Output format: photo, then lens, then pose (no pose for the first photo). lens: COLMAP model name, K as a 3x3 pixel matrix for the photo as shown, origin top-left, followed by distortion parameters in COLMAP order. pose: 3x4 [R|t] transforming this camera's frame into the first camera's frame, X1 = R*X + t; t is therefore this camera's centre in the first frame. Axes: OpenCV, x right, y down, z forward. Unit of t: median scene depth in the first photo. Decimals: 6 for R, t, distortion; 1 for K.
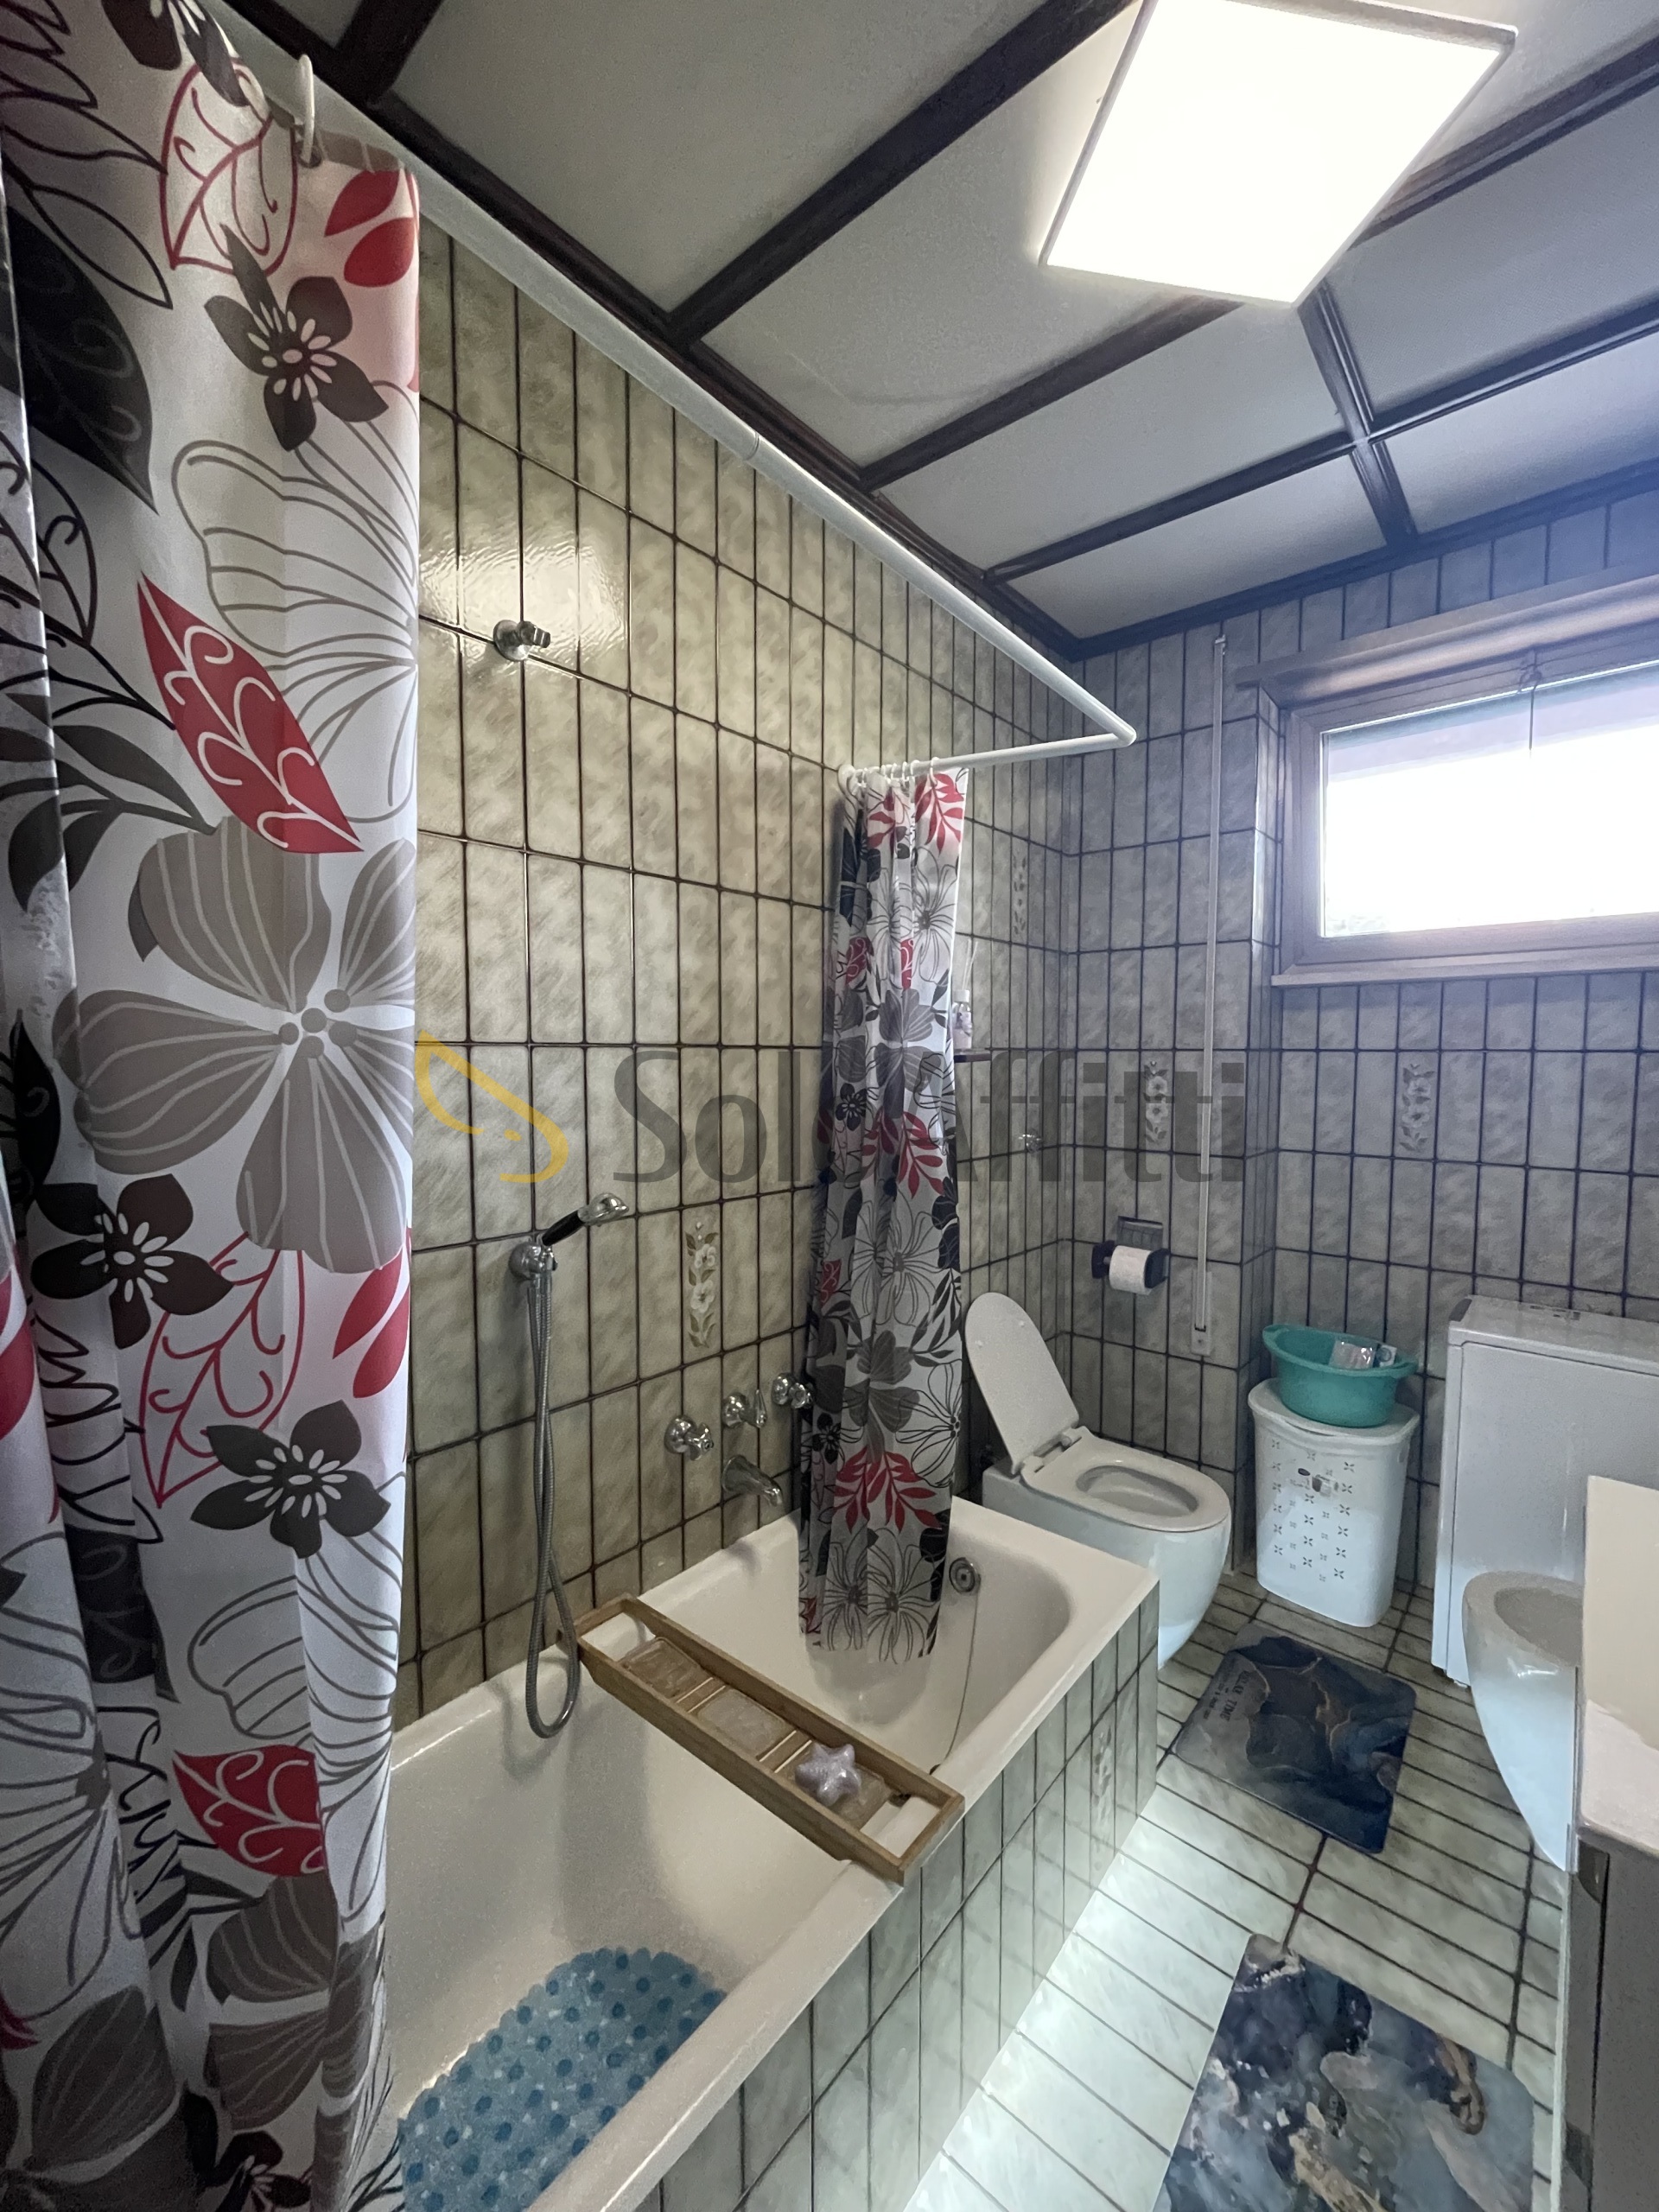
lens RADIAL K [[892.2, 0, 829.5], [0, 892.2, 1106.0], [0, 0, 1]] dist [0.004467, -0.002494]
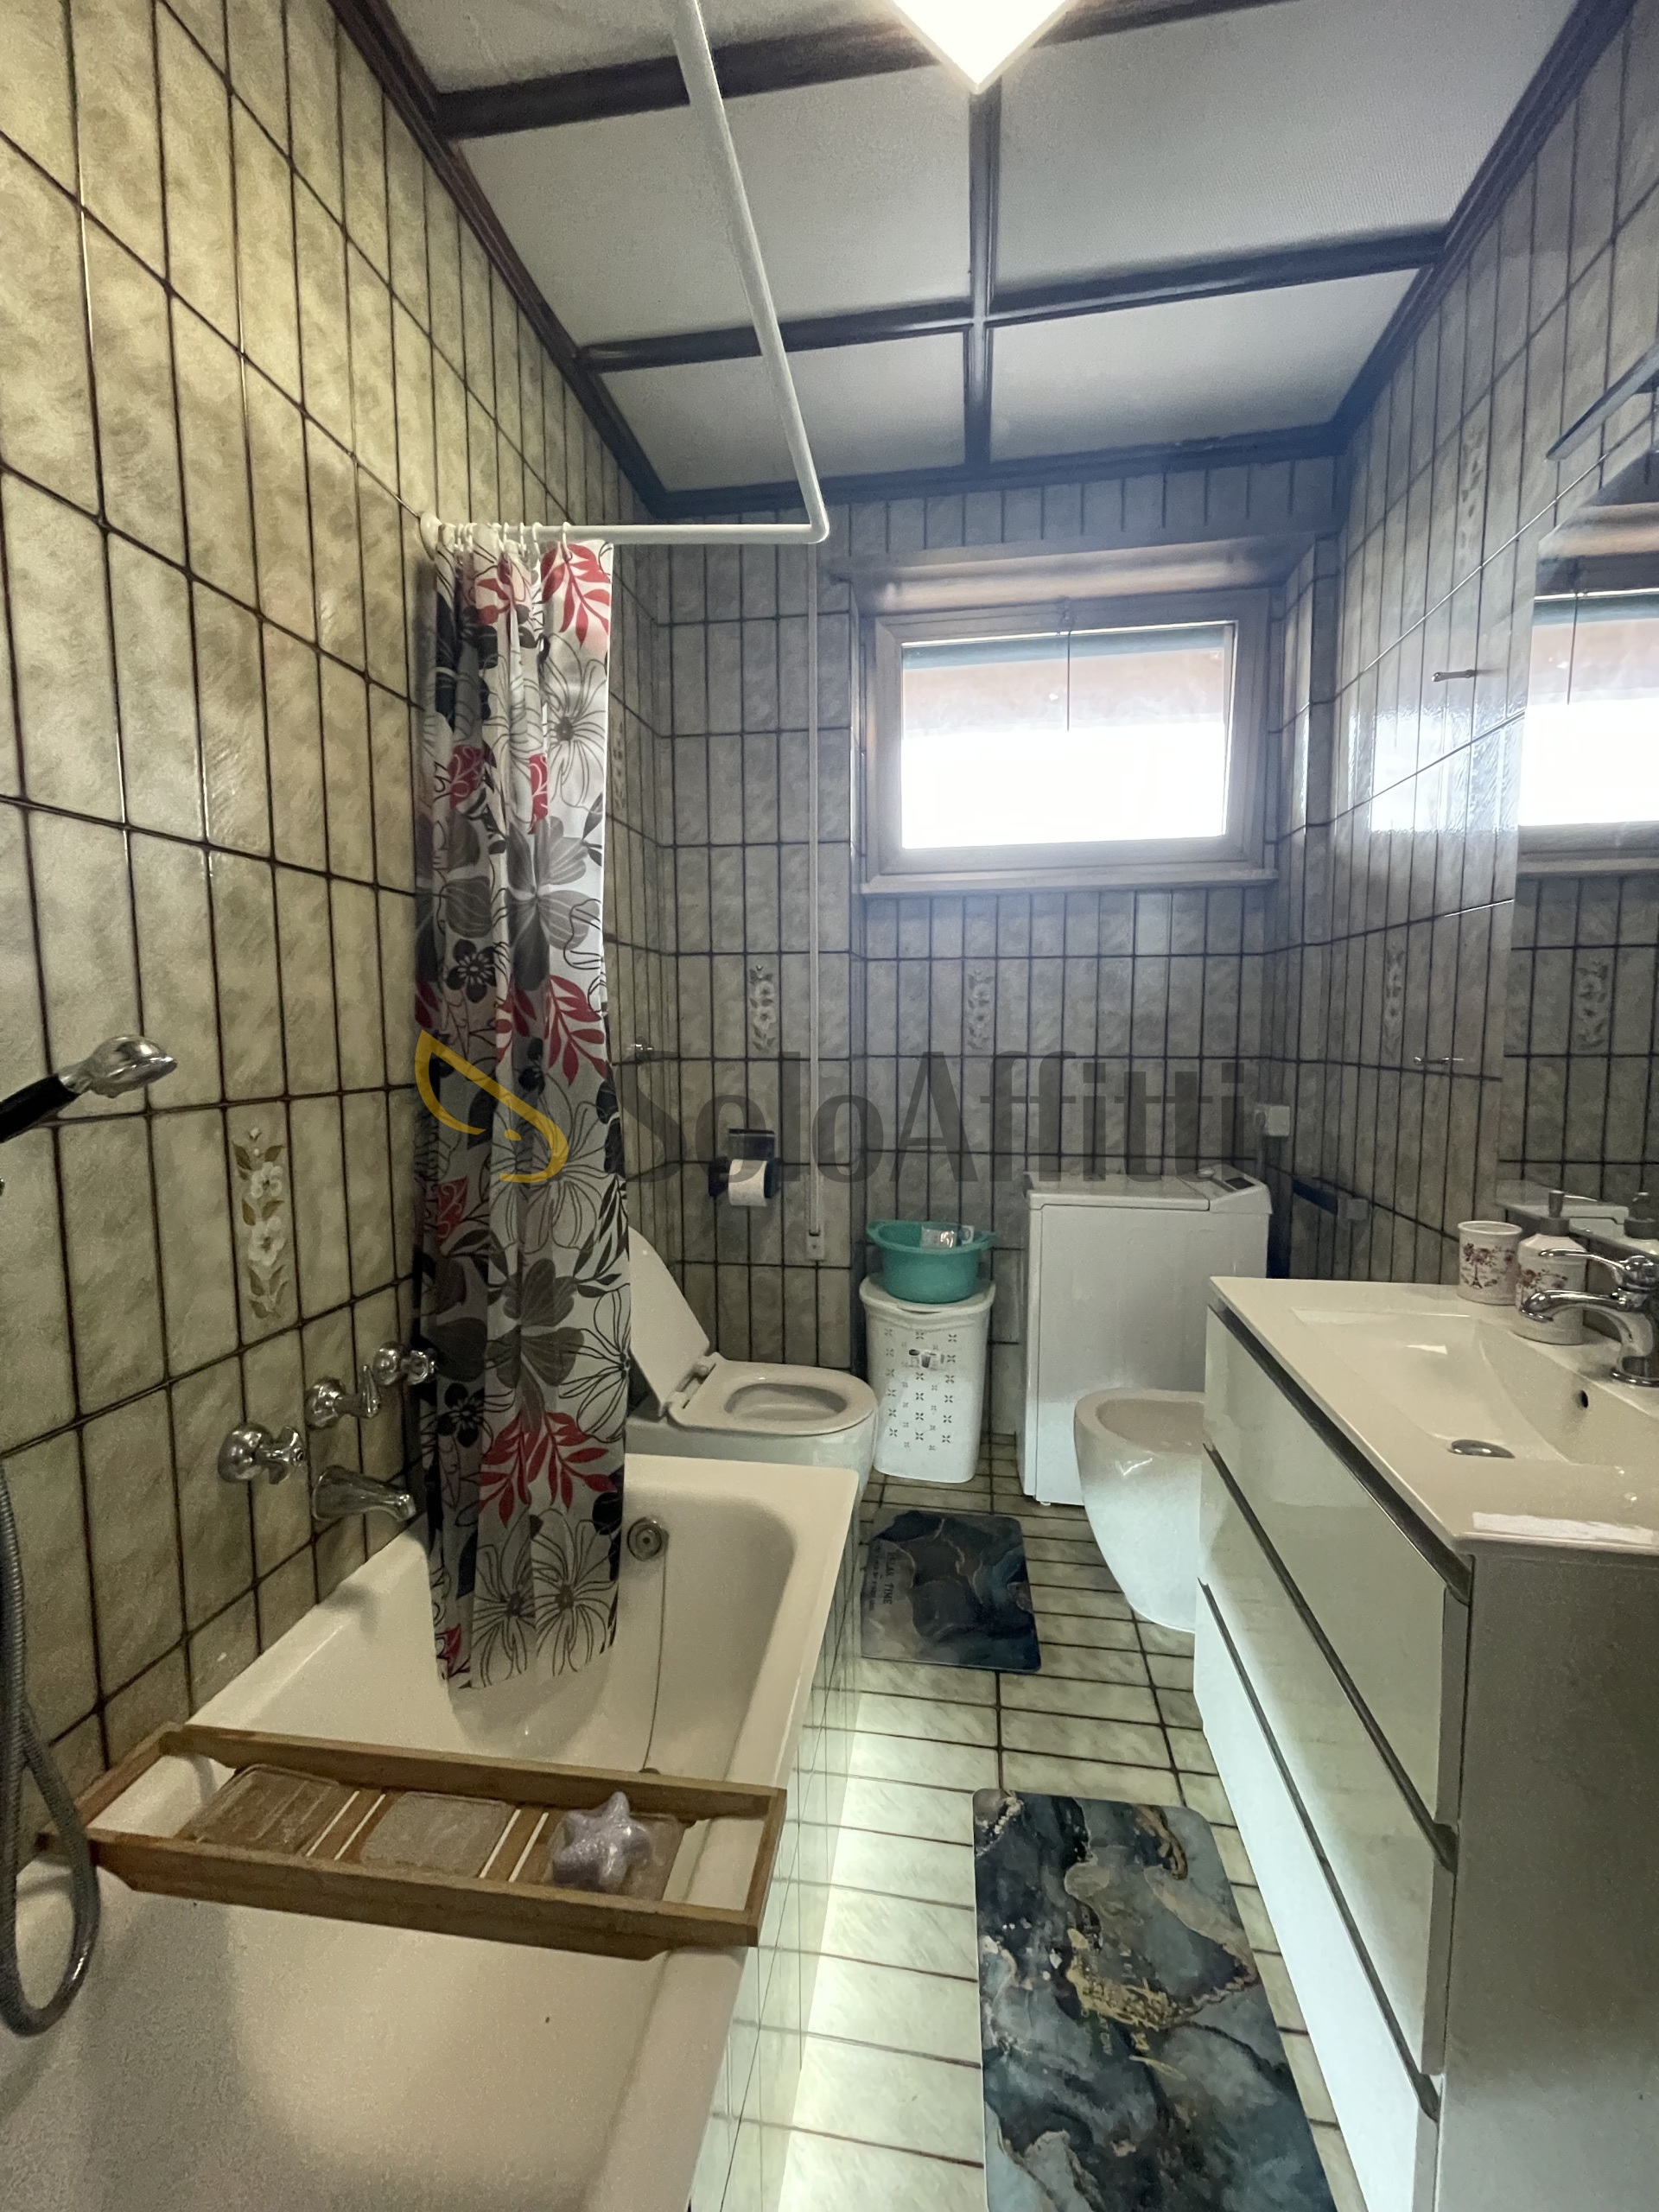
lens RADIAL K [[894.5, 0, 829.5], [0, 894.5, 1106.0], [0, 0, 1]] dist [-0.012783, 0.007837]
pose [[0.851418, -0.051092, 0.521993, -0.119665], [0.034397, 0.998541, 0.041631, 0.095052], [-0.523359, -0.017491, 0.851933, 0.210918]]
